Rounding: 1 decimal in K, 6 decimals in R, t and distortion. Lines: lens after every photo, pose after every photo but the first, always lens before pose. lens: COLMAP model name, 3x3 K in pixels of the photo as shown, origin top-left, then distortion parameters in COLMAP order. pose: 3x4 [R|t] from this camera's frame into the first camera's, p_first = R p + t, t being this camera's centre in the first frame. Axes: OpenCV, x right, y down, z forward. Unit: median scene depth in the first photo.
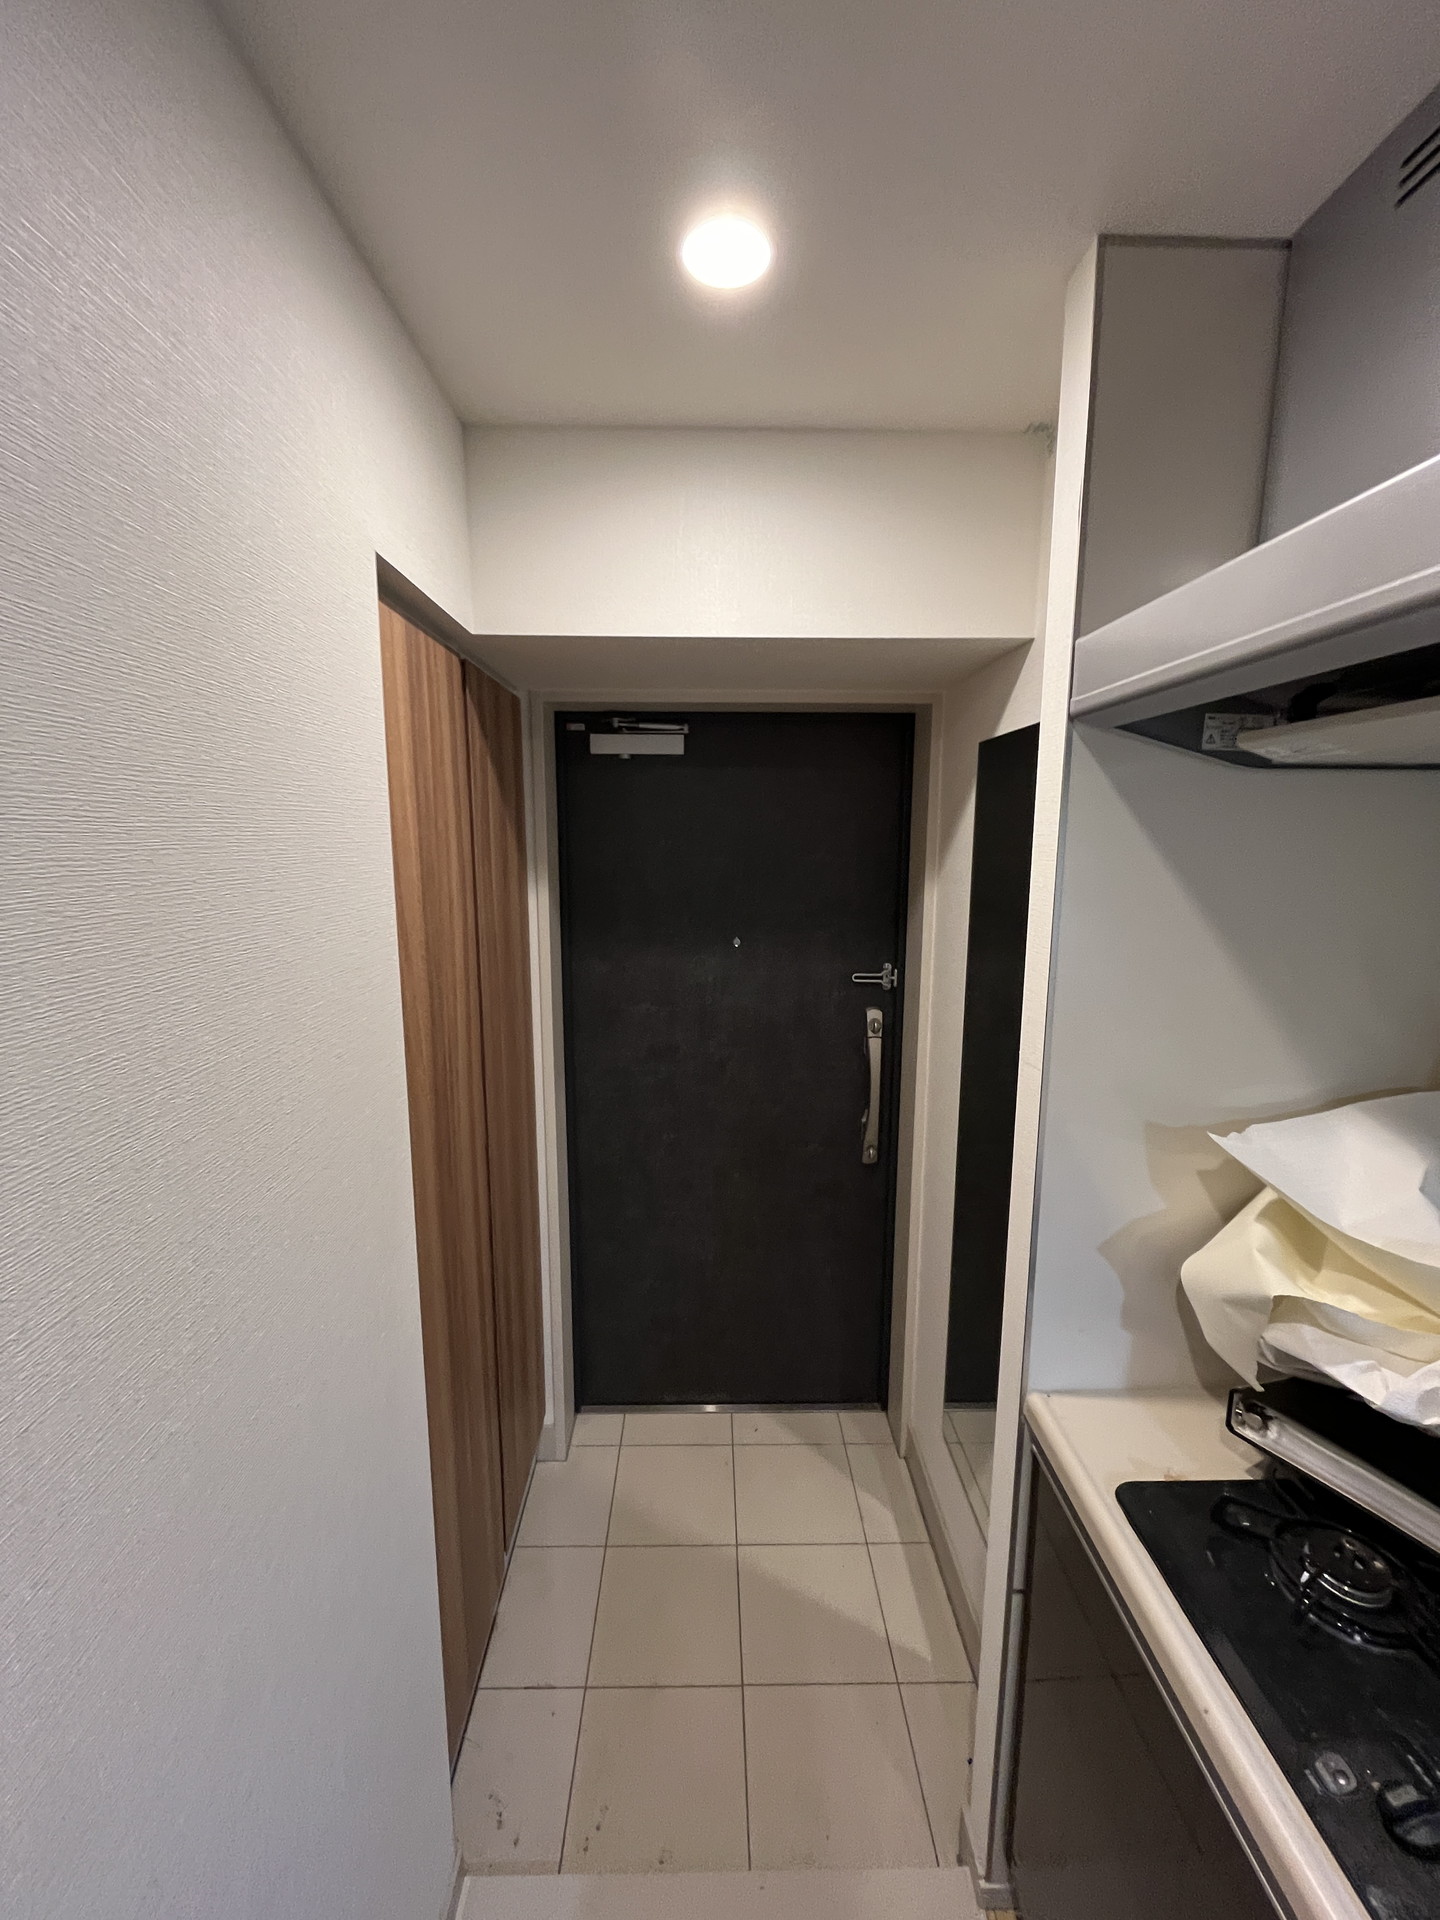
lens RADIAL K [[782.3, 0, 712.1], [0, 782.3, 955.1], [0, 0, 1]] dist [-0.003027, 0.000376]
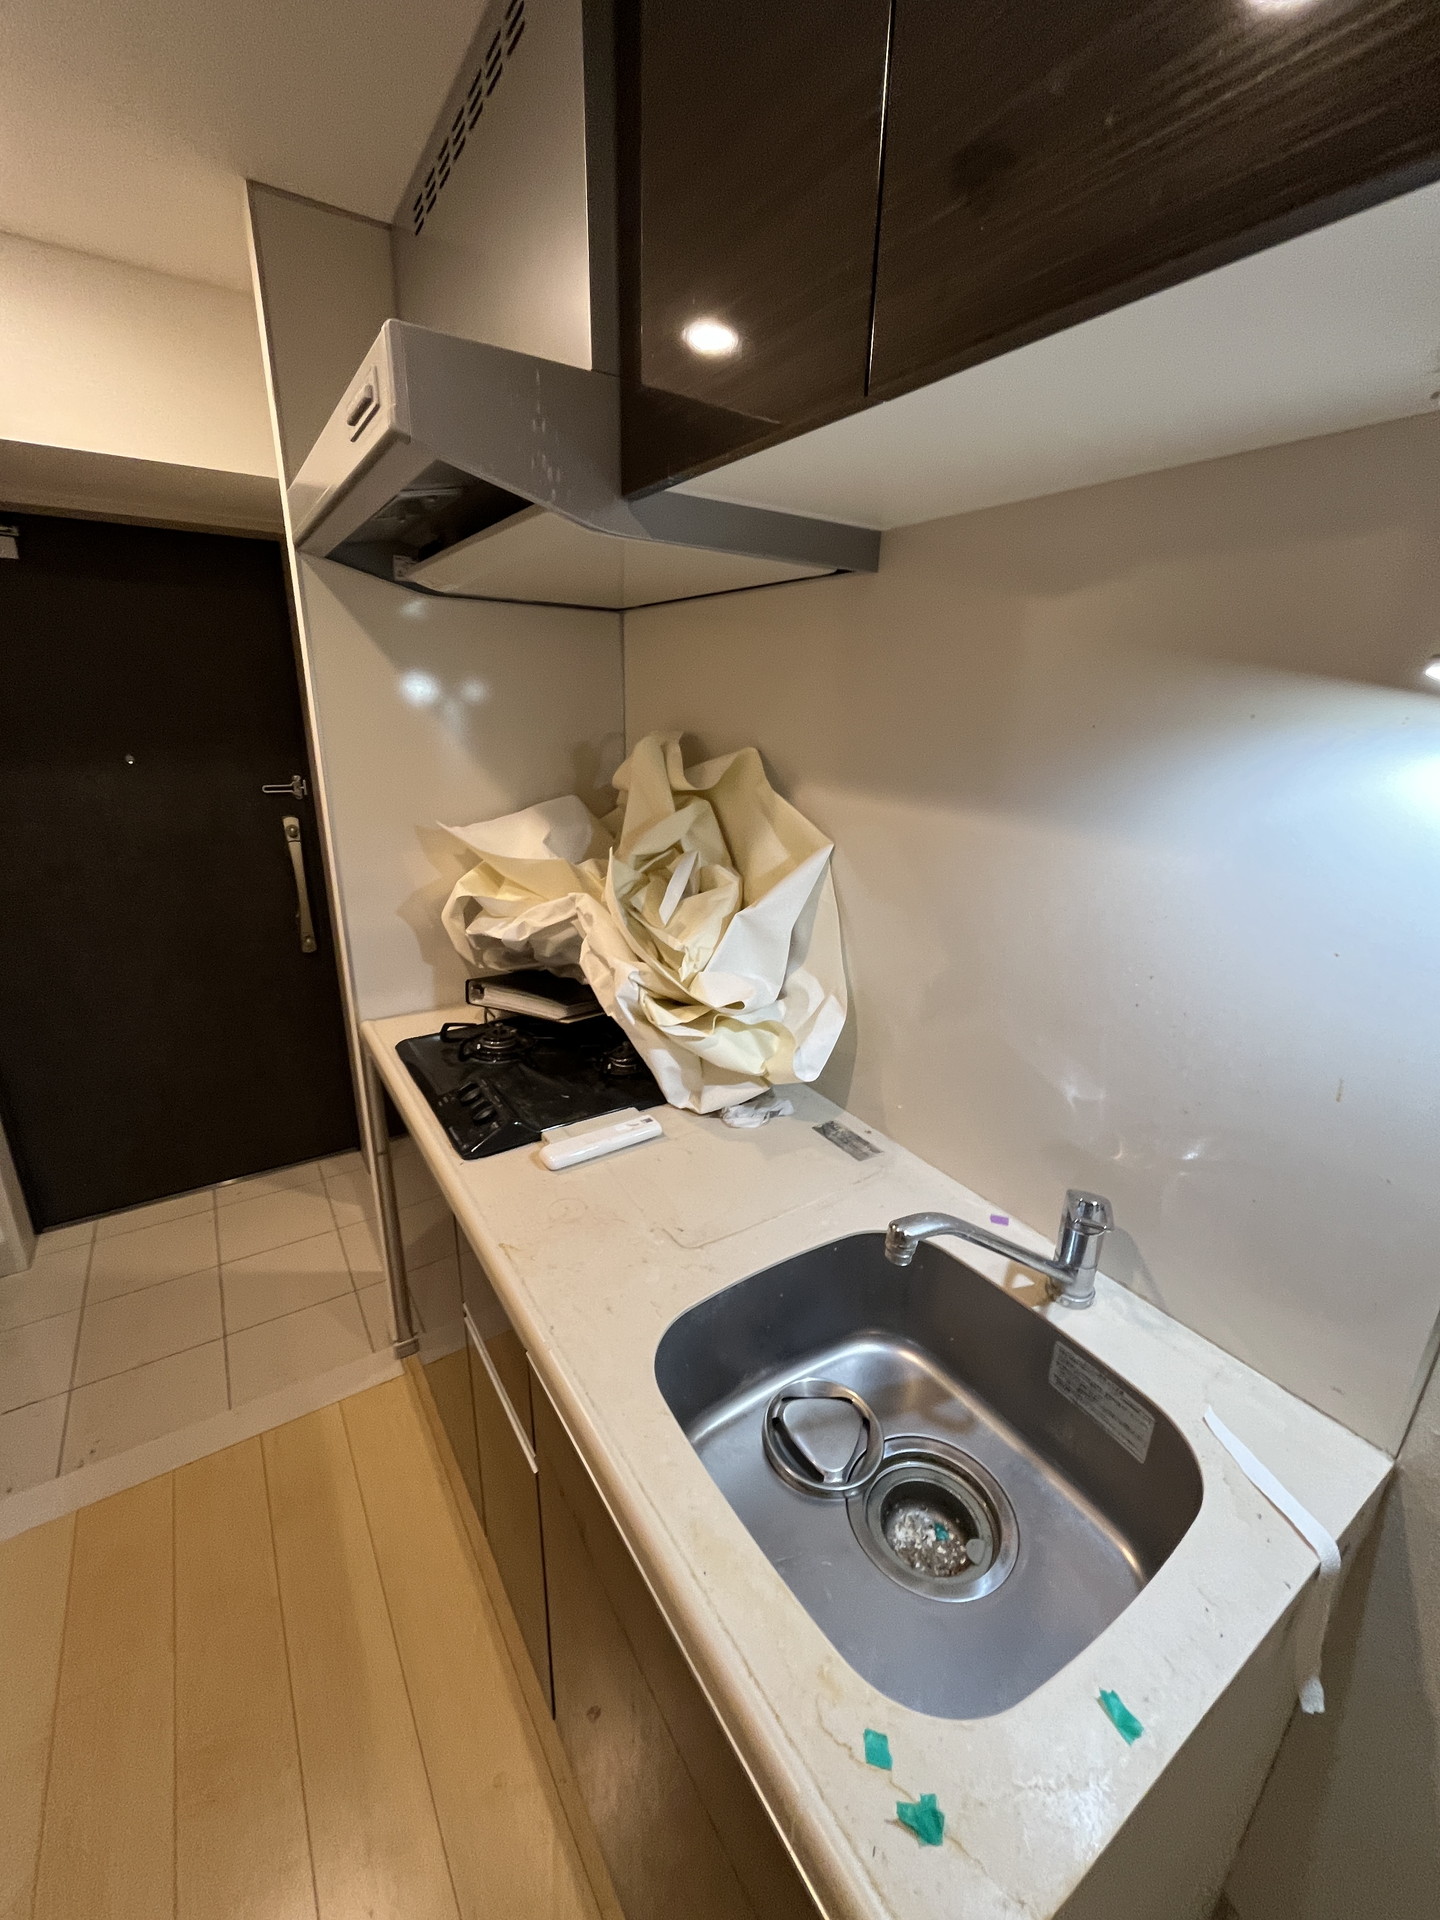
lens RADIAL K [[782.3, 0, 711.6], [0, 782.3, 952.0], [0, 0, 1]] dist [-0.003027, 0.000376]
pose [[0.841519, -0.153285, 0.518025, 0.202959], [0.065746, 0.980832, 0.183428, 0.183846], [-0.536213, -0.120301, 0.835466, -0.603897]]
